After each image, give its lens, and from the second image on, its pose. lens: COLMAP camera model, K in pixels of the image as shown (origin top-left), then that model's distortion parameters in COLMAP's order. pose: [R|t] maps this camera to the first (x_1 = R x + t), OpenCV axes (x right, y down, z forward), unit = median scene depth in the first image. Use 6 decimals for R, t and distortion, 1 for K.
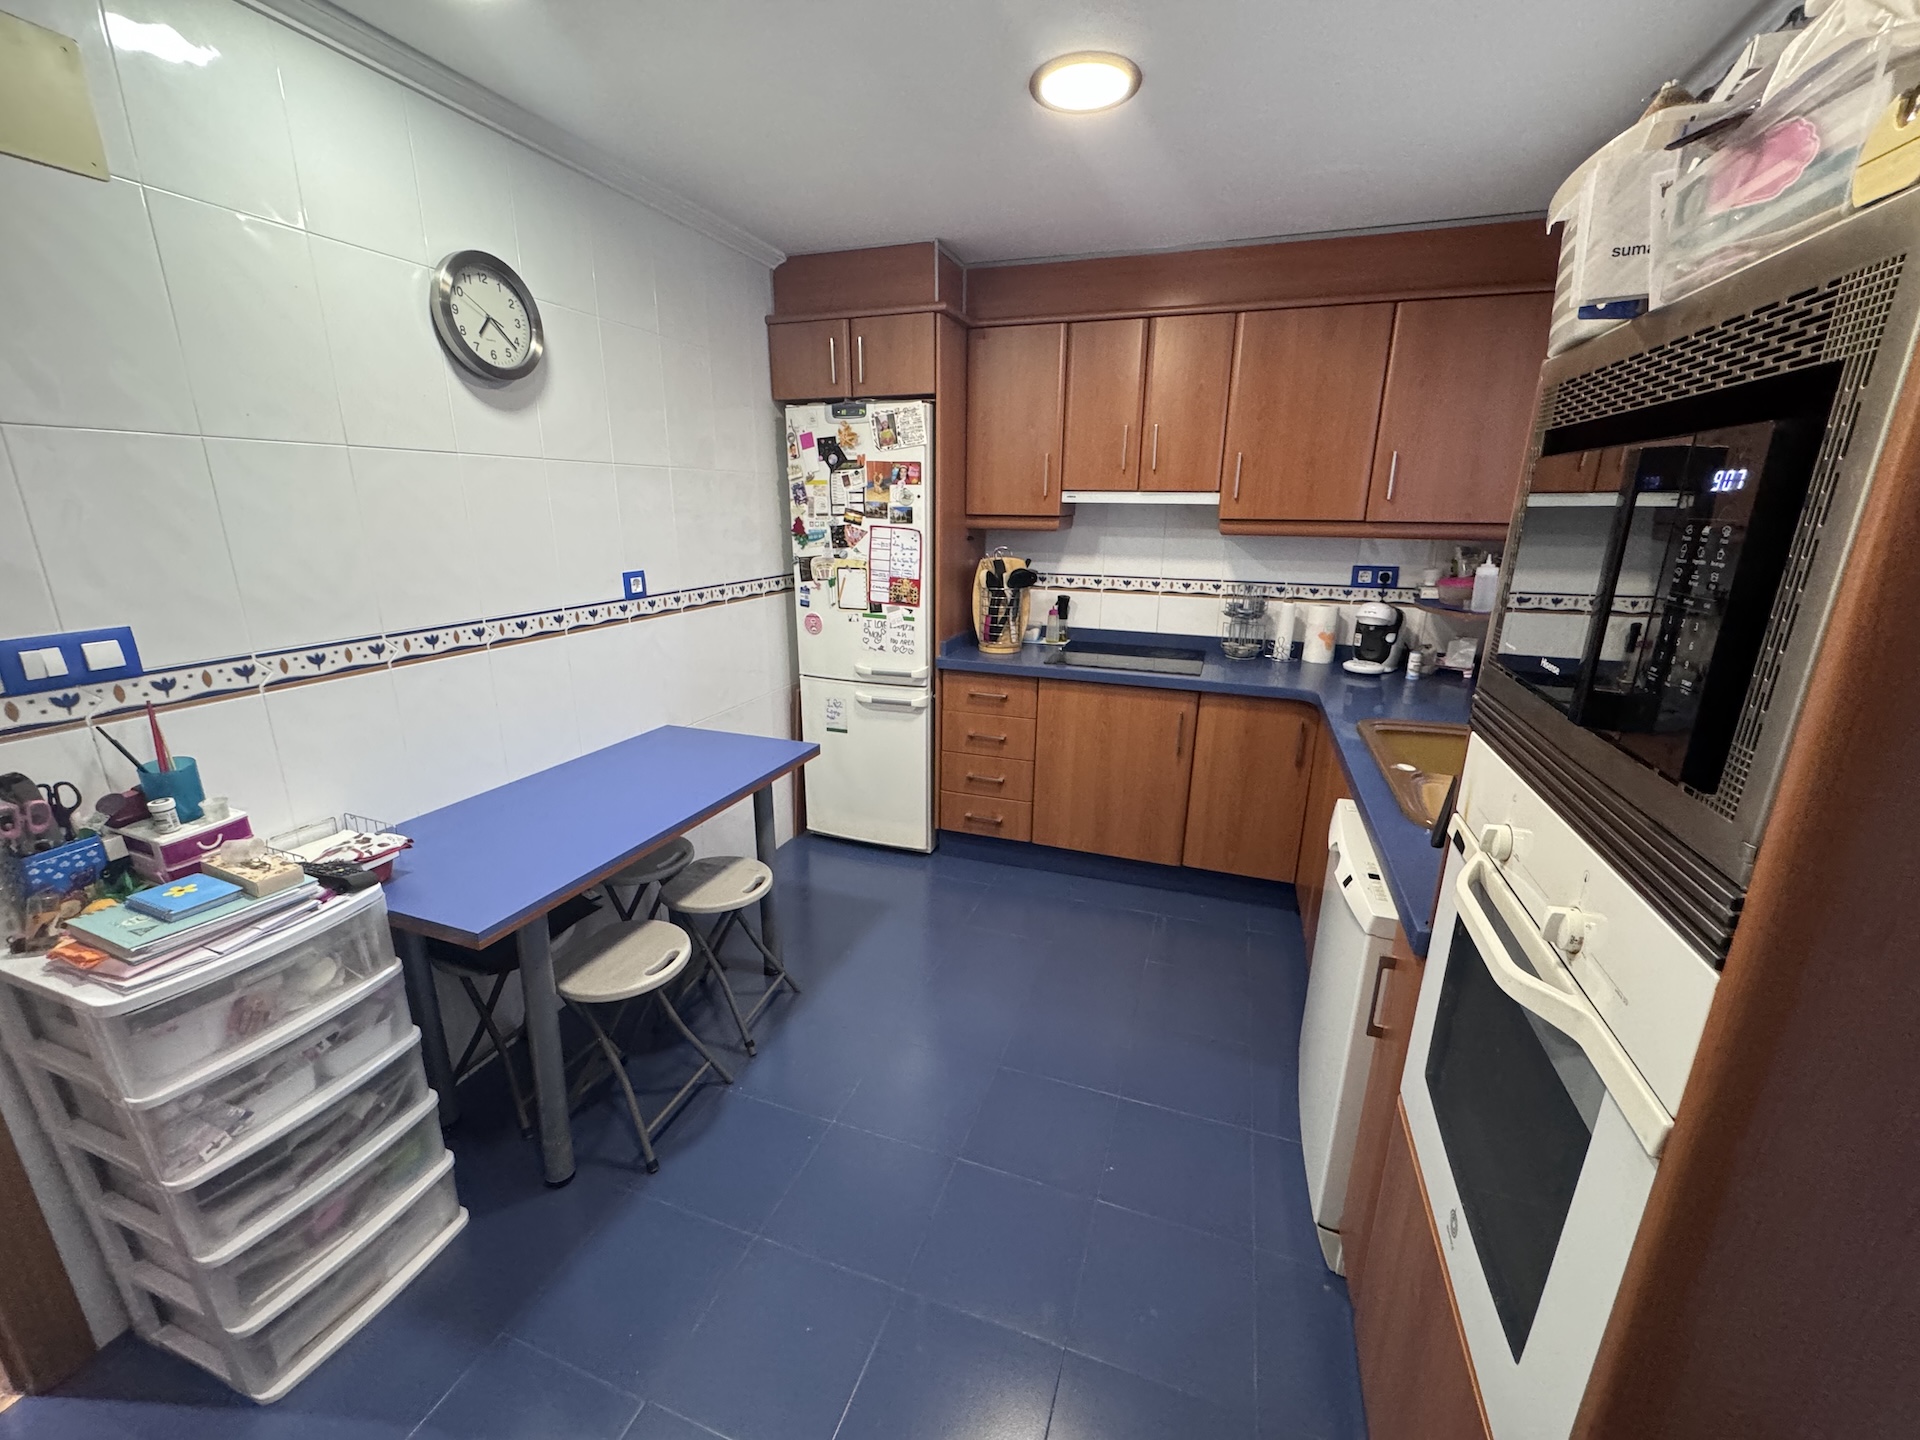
lens RADIAL K [[765.1, 0, 962.1], [0, 765.1, 716.1], [0, 0, 1]] dist [-0.004459, 0.000209]
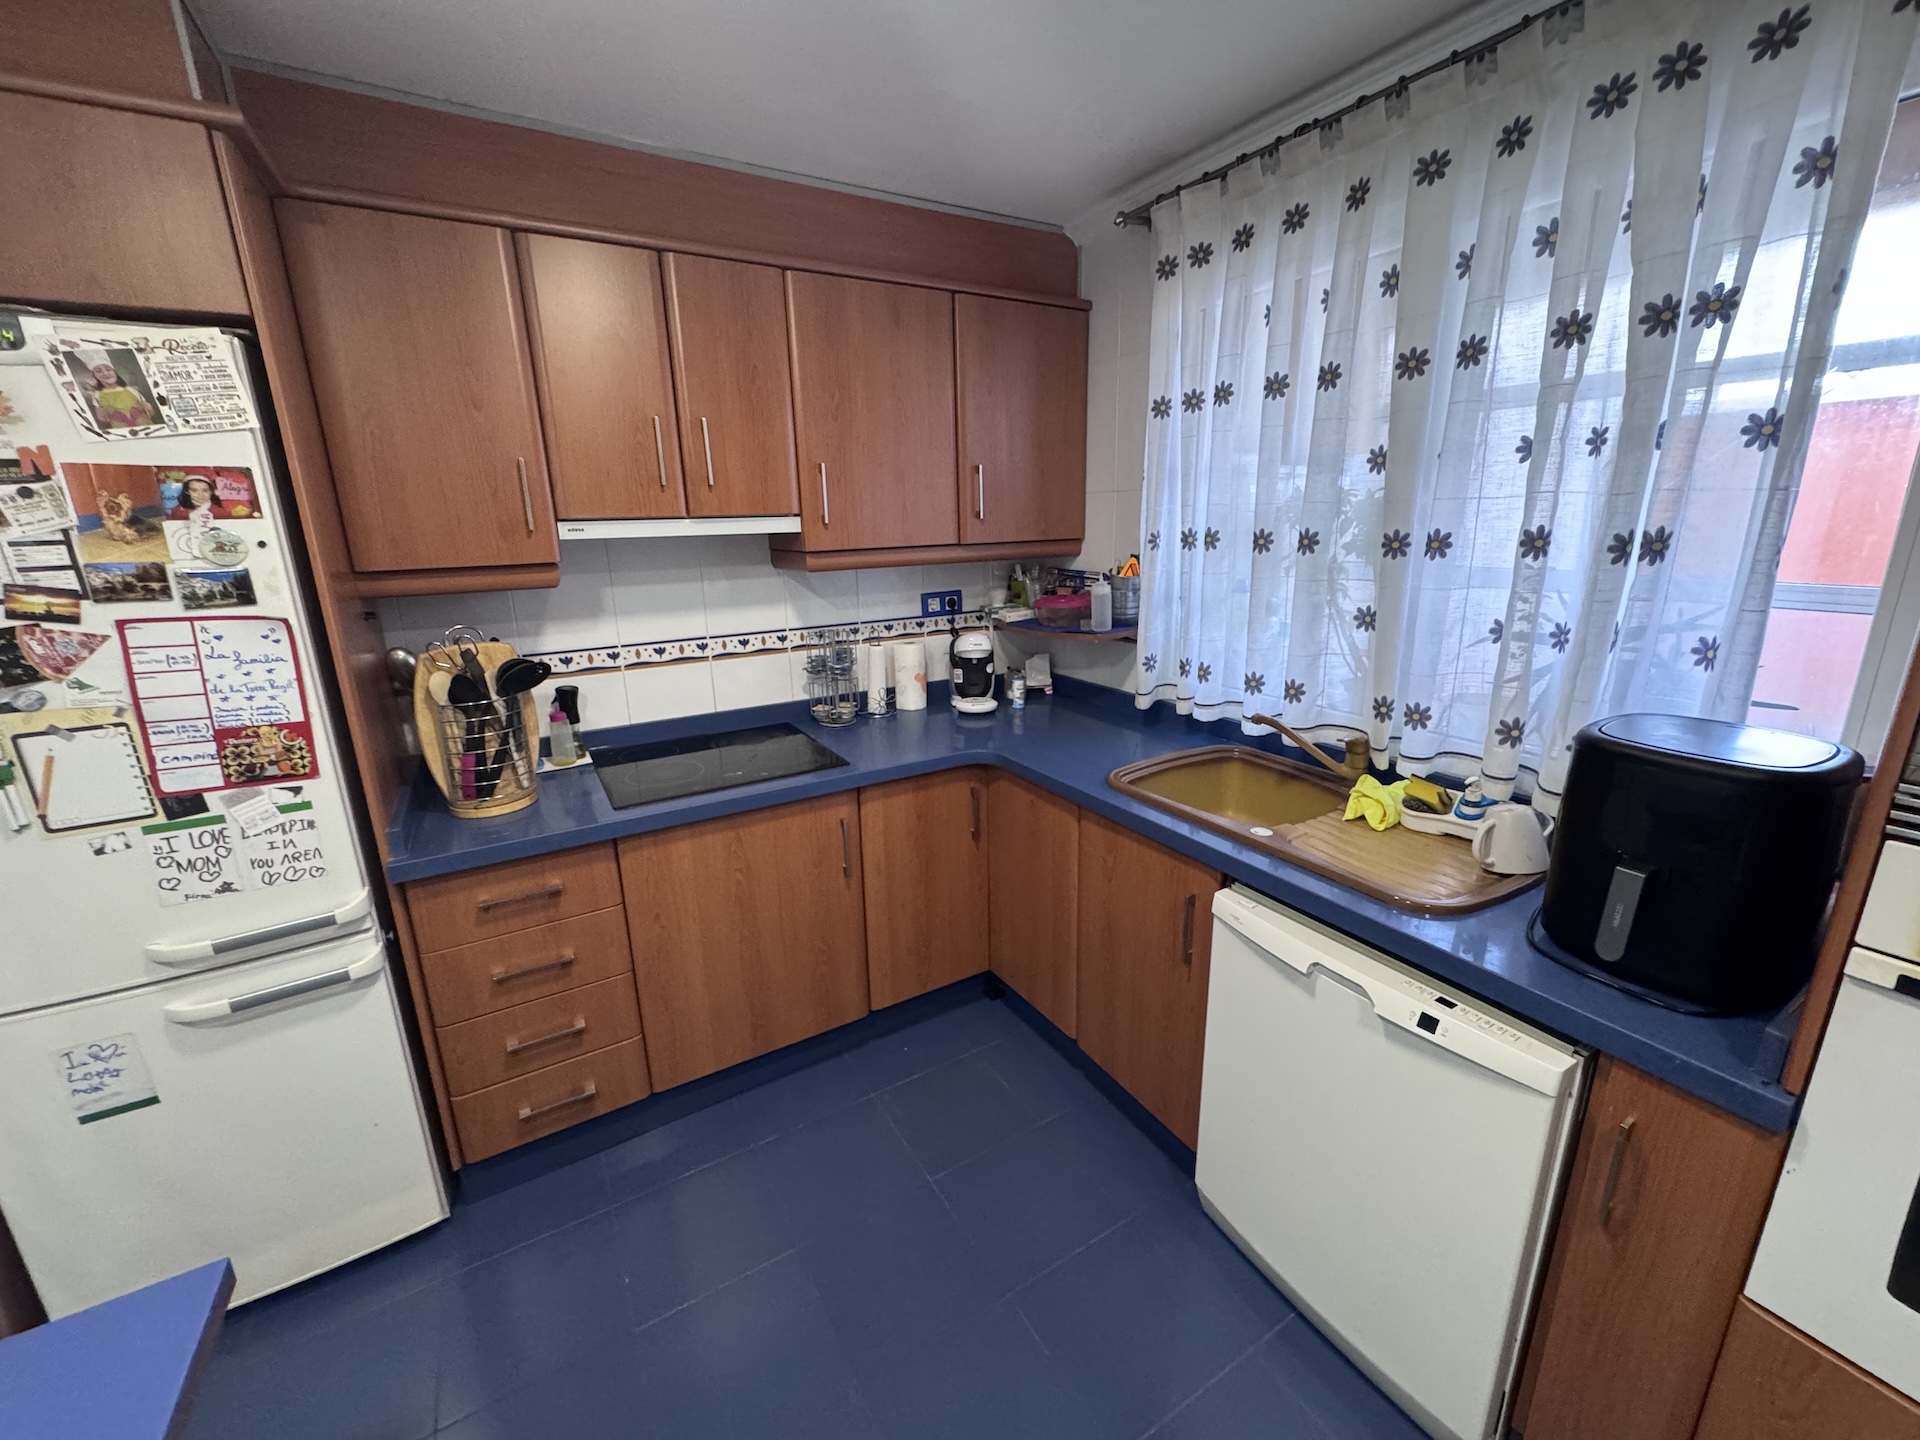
lens RADIAL K [[765.1, 0, 962.1], [0, 765.1, 716.1], [0, 0, 1]] dist [-0.004459, 0.000209]
pose [[0.636692, -0.221079, 0.738747, -0.140793], [0.235040, 0.968072, 0.087137, -0.125911], [-0.734424, 0.118156, 0.668326, 0.392053]]
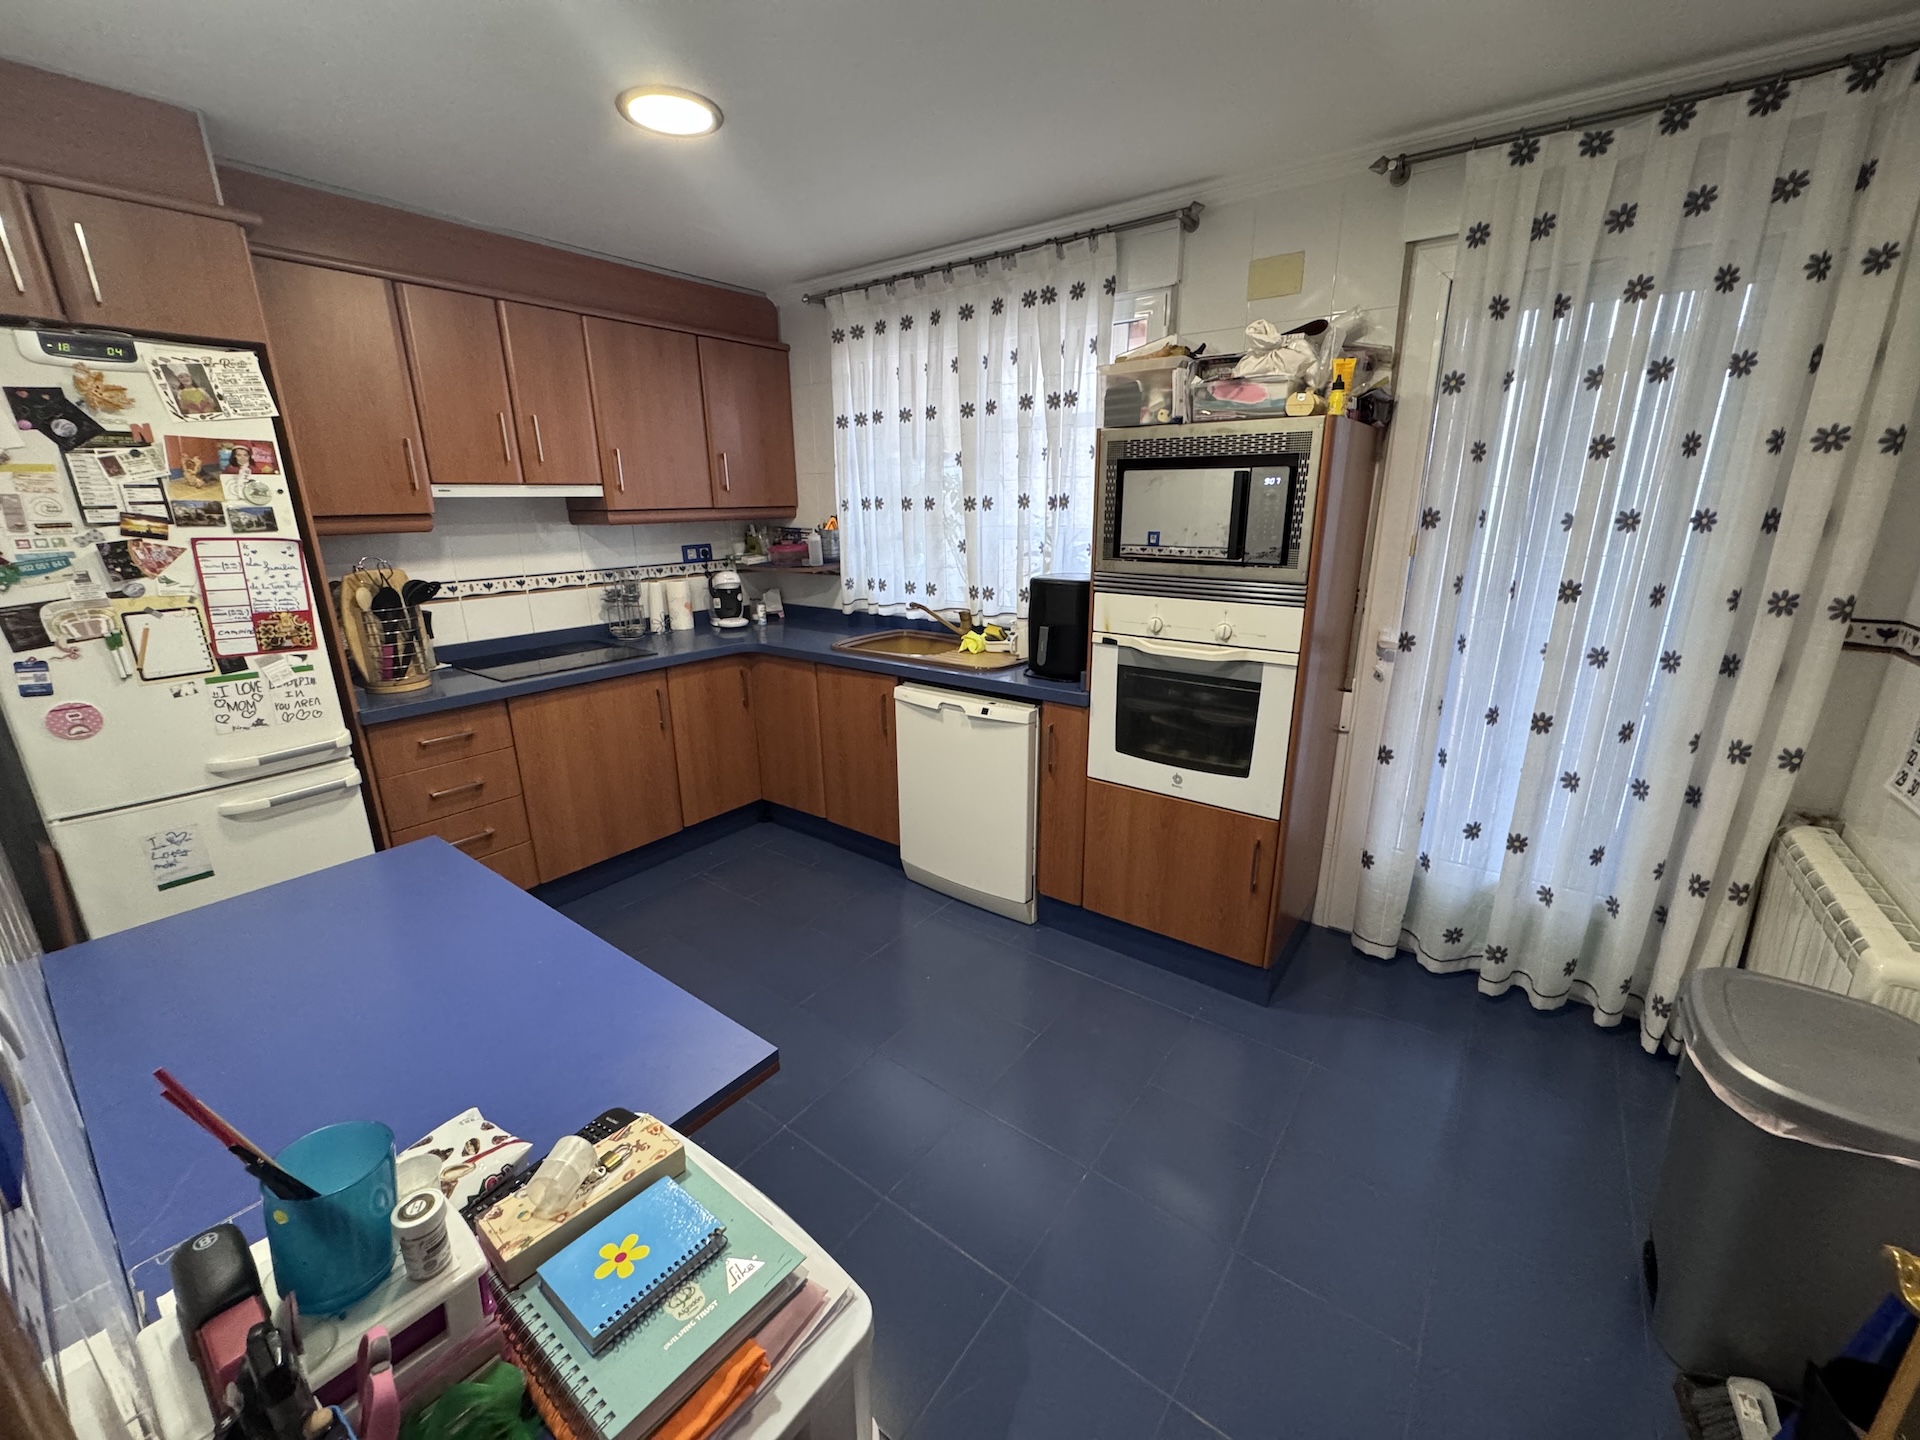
lens RADIAL K [[765.1, 0, 962.1], [0, 765.1, 716.1], [0, 0, 1]] dist [-0.004459, 0.000209]
pose [[0.296288, -0.276051, 0.914335, -0.535334], [0.268638, 0.942759, 0.197581, -0.062774], [-0.916541, 0.187084, 0.353486, 0.216845]]
